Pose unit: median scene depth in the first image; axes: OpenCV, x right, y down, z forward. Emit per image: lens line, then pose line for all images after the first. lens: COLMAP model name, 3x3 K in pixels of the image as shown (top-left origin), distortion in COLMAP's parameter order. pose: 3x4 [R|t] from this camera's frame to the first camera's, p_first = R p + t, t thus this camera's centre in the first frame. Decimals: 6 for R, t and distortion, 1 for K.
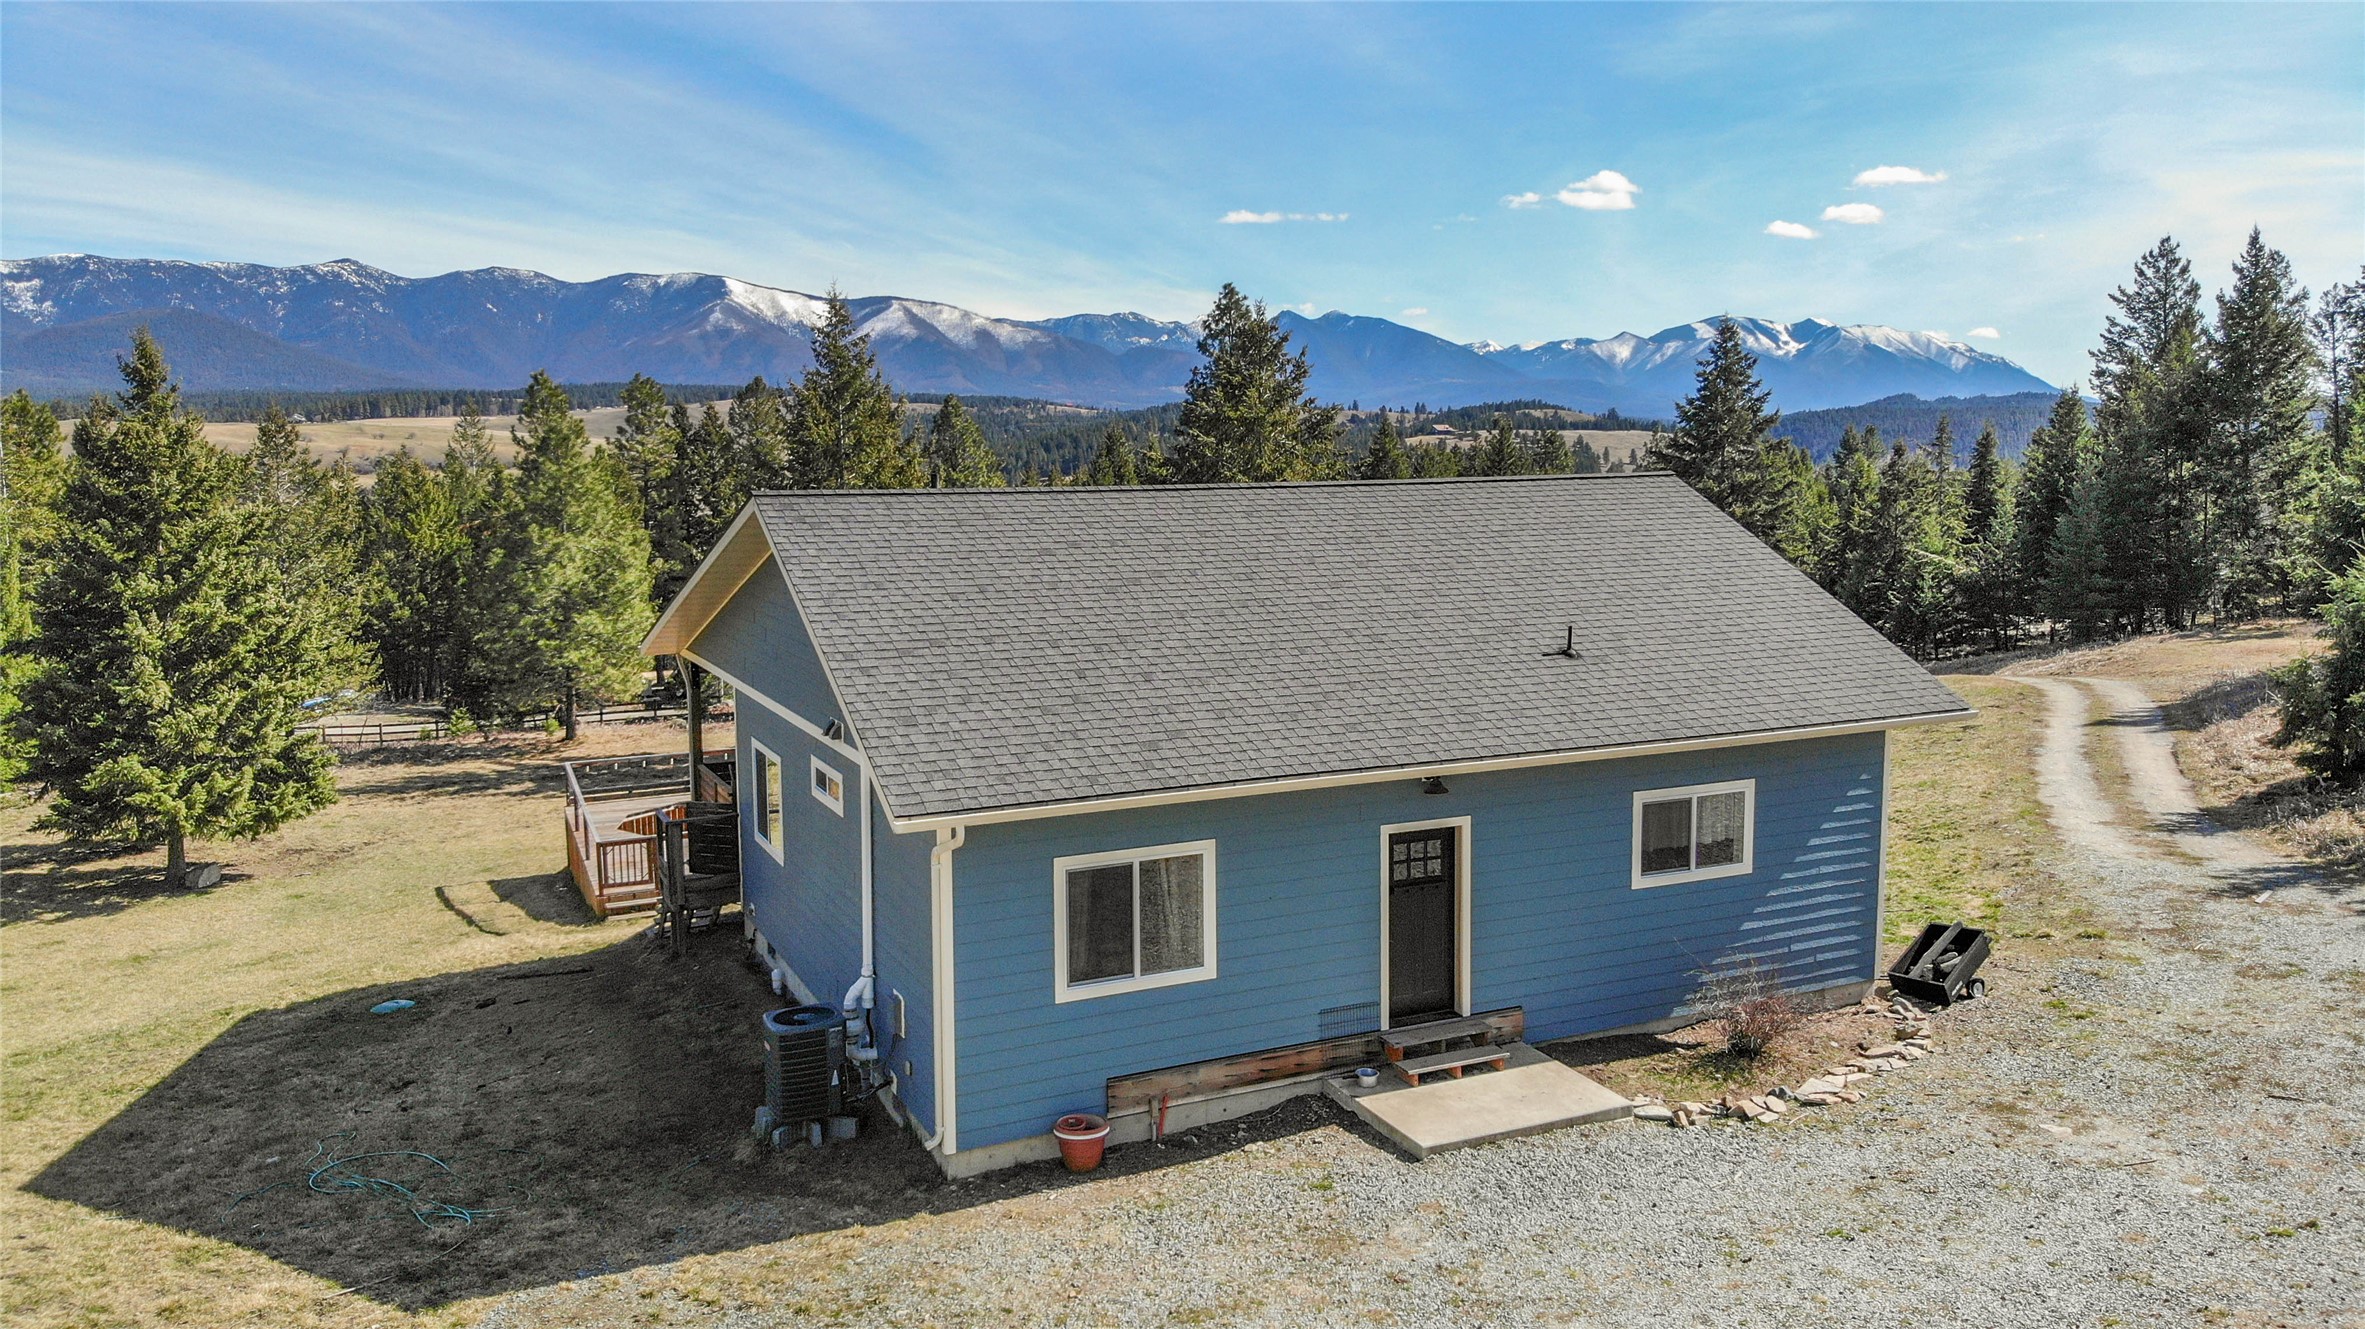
lens RADIAL K [[1742.5, 0, 1202.1], [0, 1742.5, 671.3], [0, 0, 1]] dist [0.113081, -0.233050]
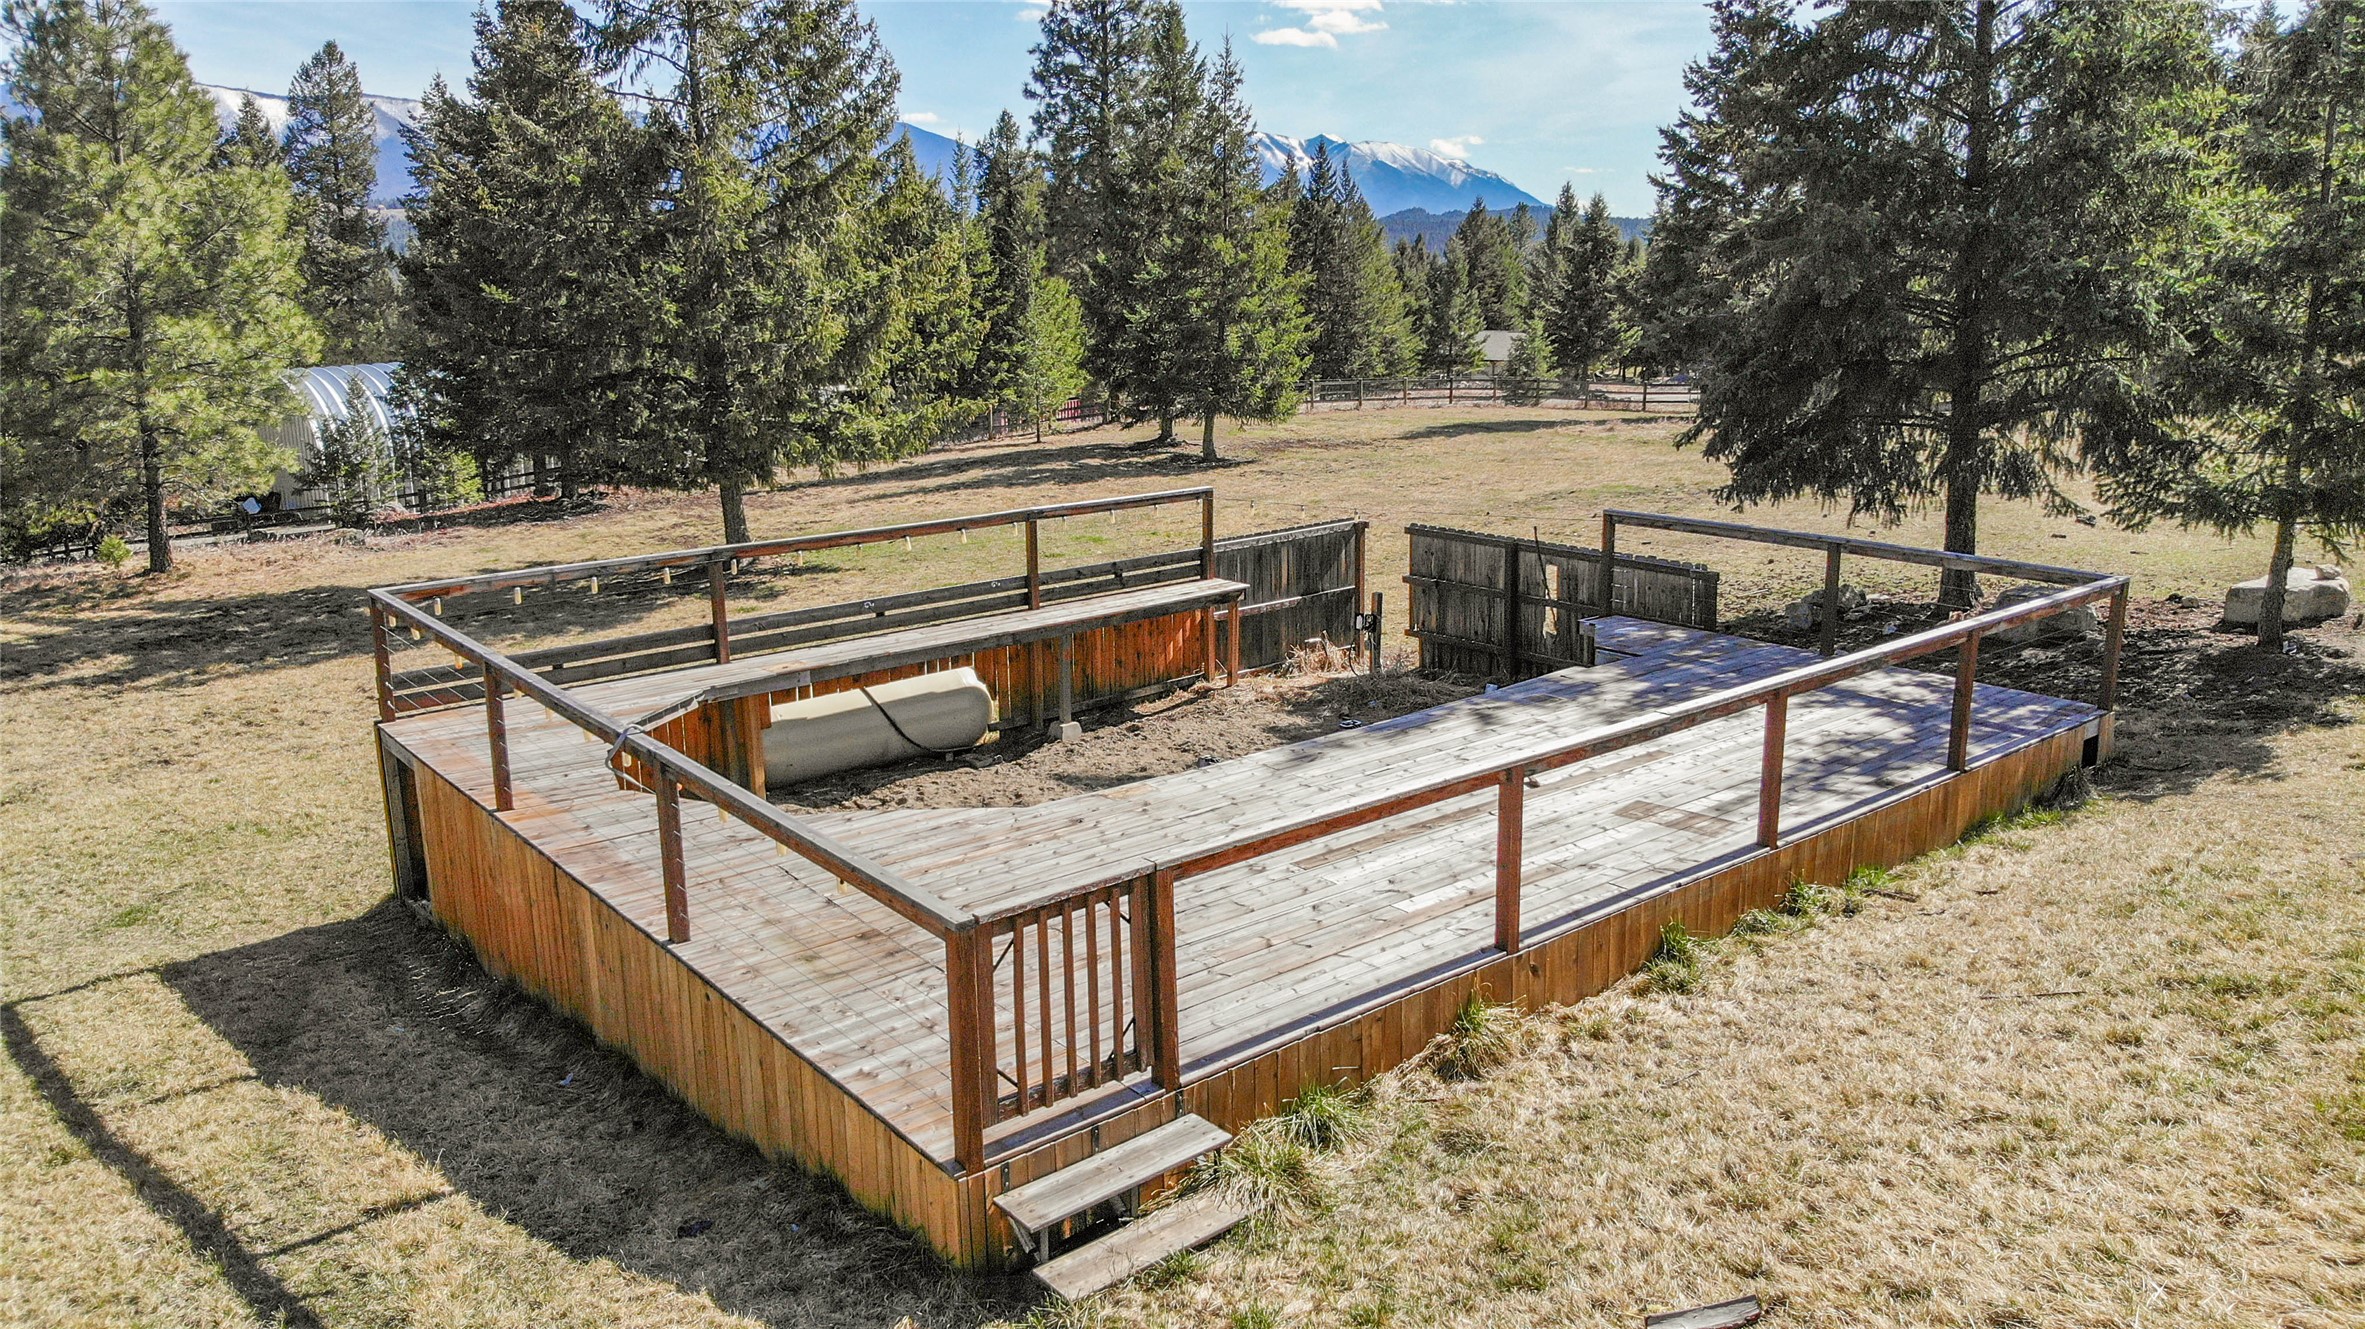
lens RADIAL K [[1763.8, 0, 1148.6], [0, 1763.8, 661.3], [0, 0, 1]] dist [0.084052, -0.225694]
pose [[0.973391, -0.059885, 0.221188, -0.198660], [0.039211, 0.994540, 0.096707, 0.027230], [-0.225771, -0.085461, 0.970425, 0.437315]]
